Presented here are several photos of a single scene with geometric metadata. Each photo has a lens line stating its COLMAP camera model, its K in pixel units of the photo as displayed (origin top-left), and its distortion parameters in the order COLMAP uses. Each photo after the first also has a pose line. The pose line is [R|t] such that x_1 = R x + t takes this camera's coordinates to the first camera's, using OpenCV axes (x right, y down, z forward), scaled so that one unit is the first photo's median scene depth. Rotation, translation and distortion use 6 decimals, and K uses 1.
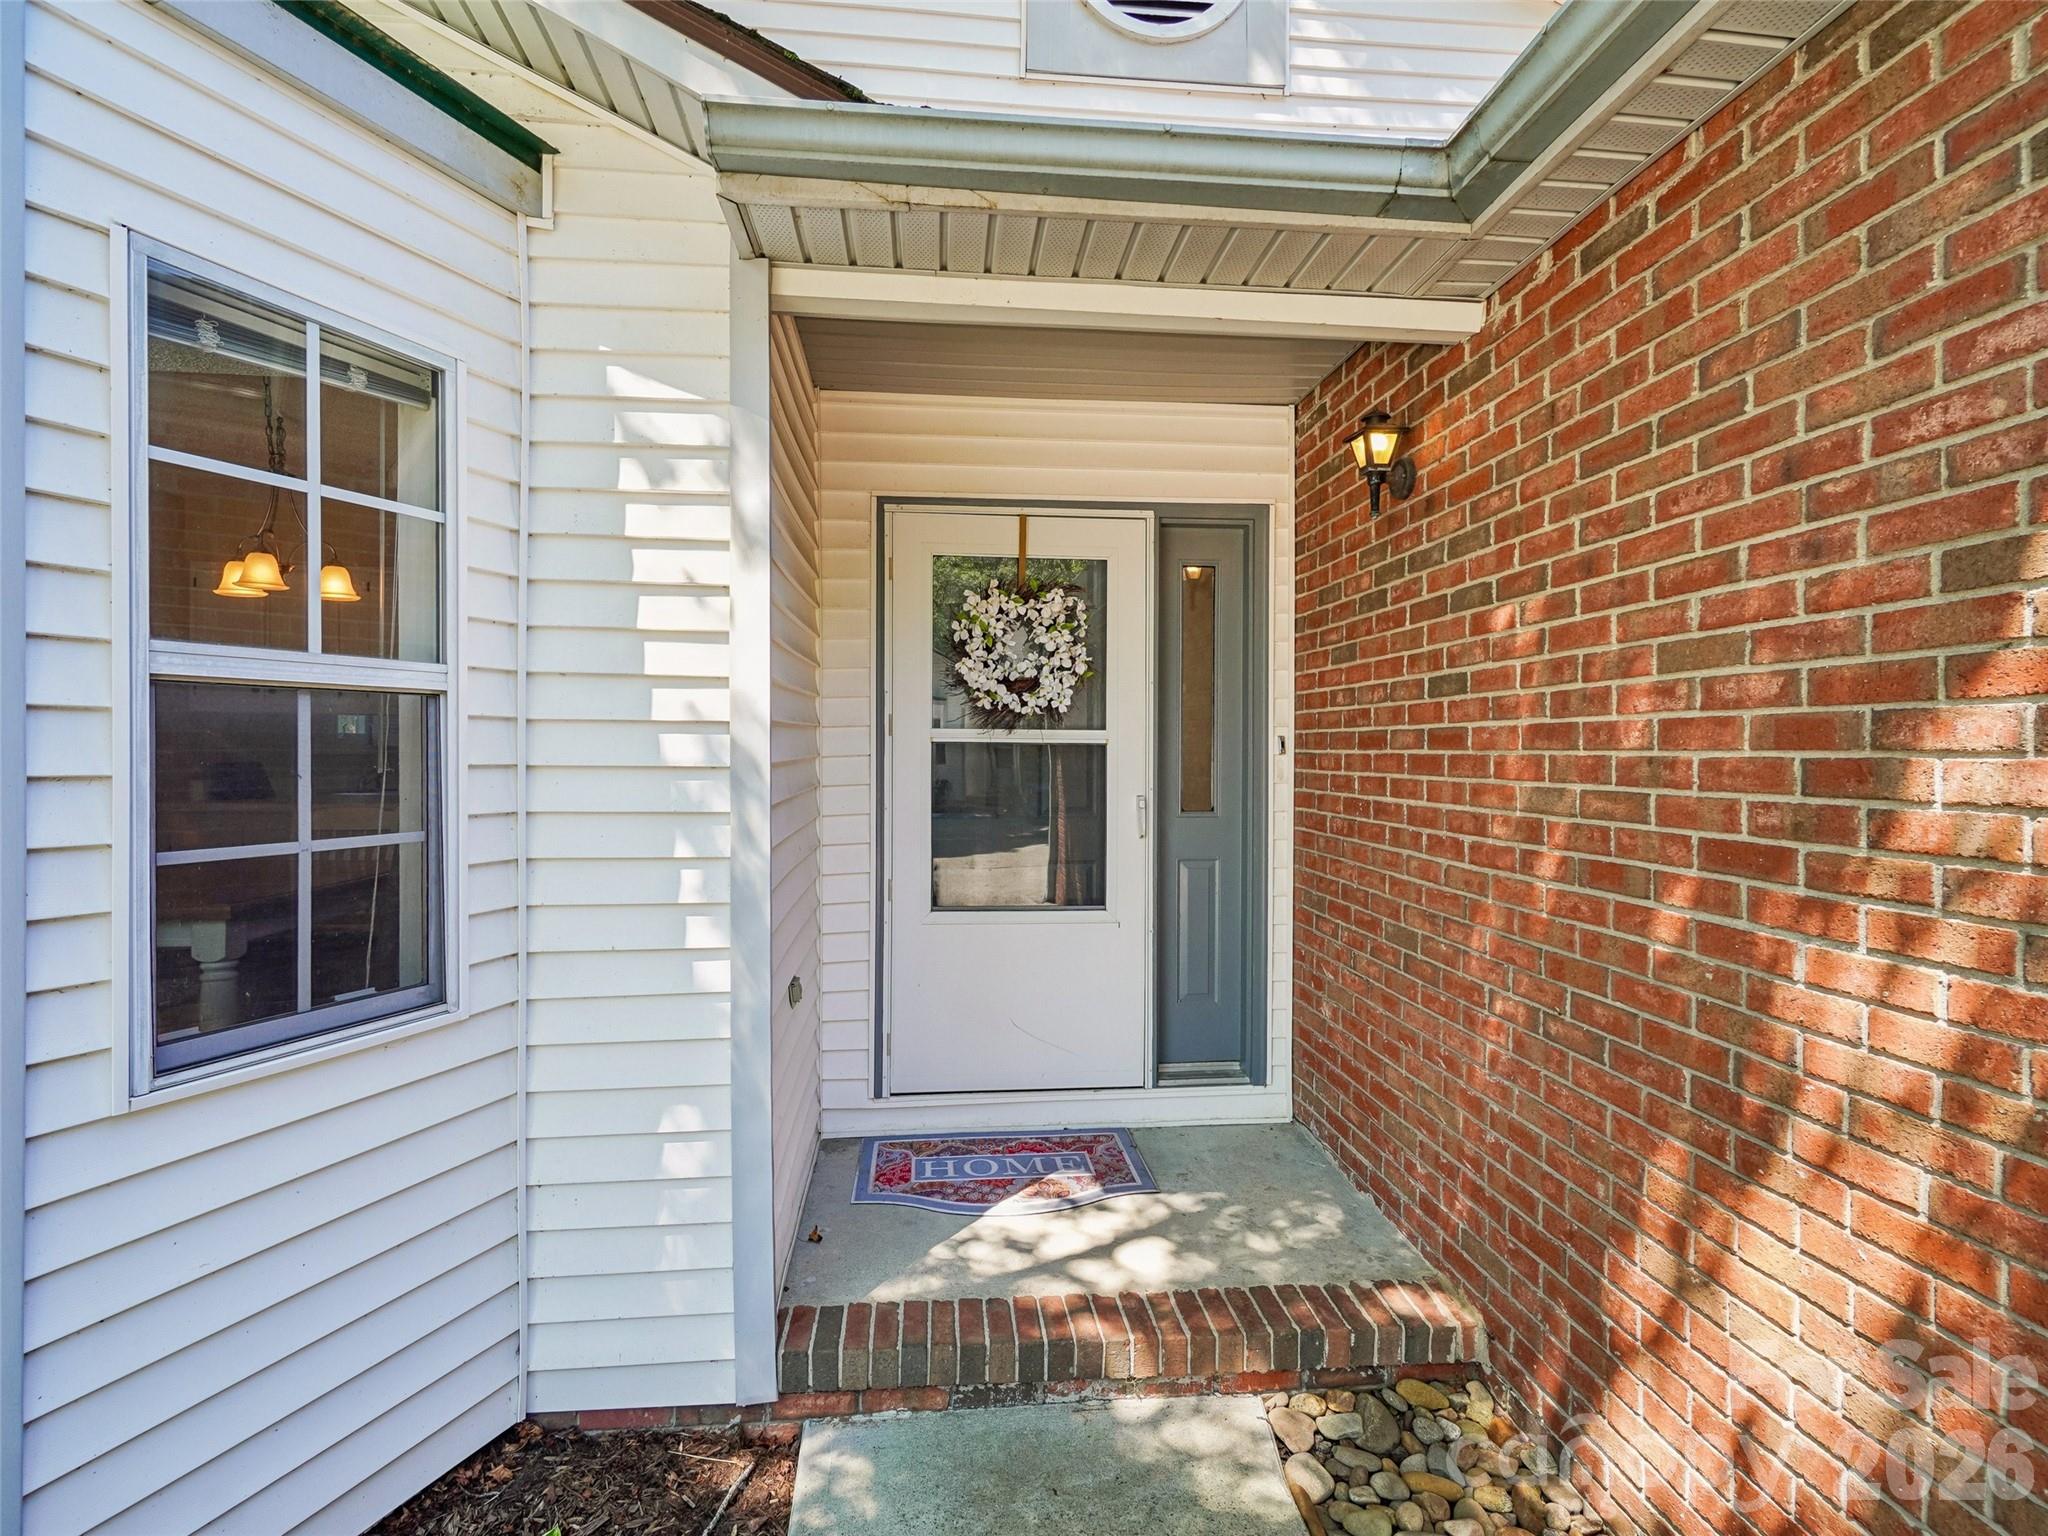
lens RADIAL K [[1013.6, 0, 1018.0], [0, 1013.6, 751.4], [0, 0, 1]] dist [-0.041134, 0.021146]
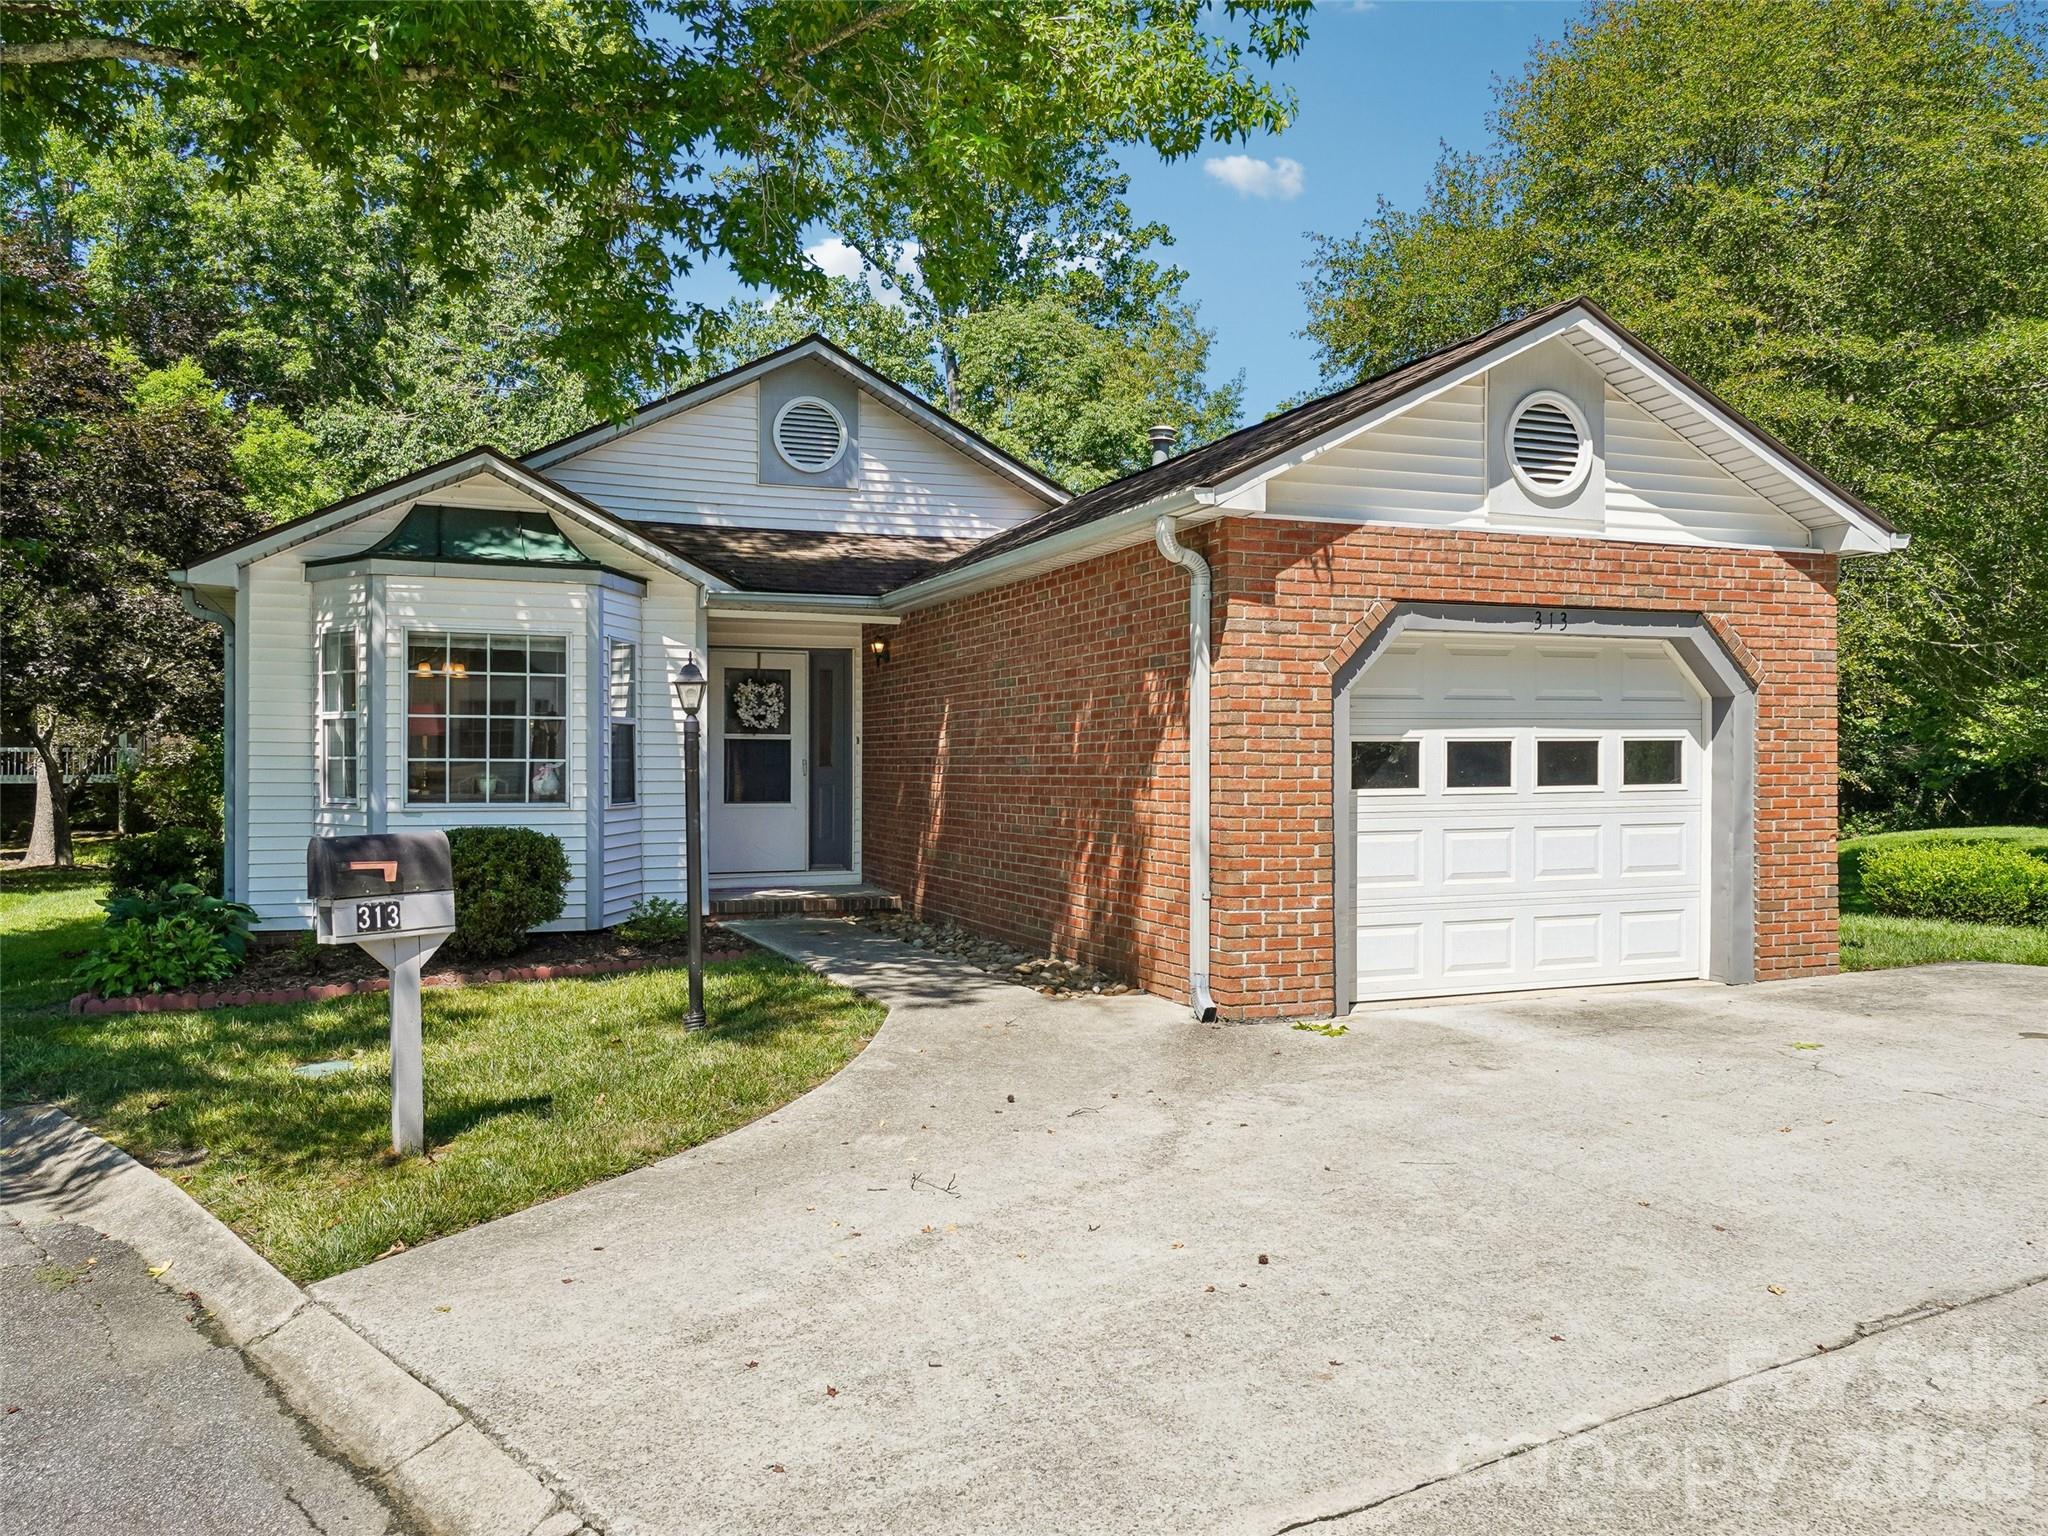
lens RADIAL K [[1467.0, 0, 1018.9], [0, 1467.0, 729.2], [0, 0, 1]] dist [0.006222, 0.002479]
pose [[0.961008, 0.002396, 0.276509, -0.402553], [0.002688, 0.999834, -0.018007, 0.035984], [-0.276506, 0.018048, 0.960843, -2.865513]]
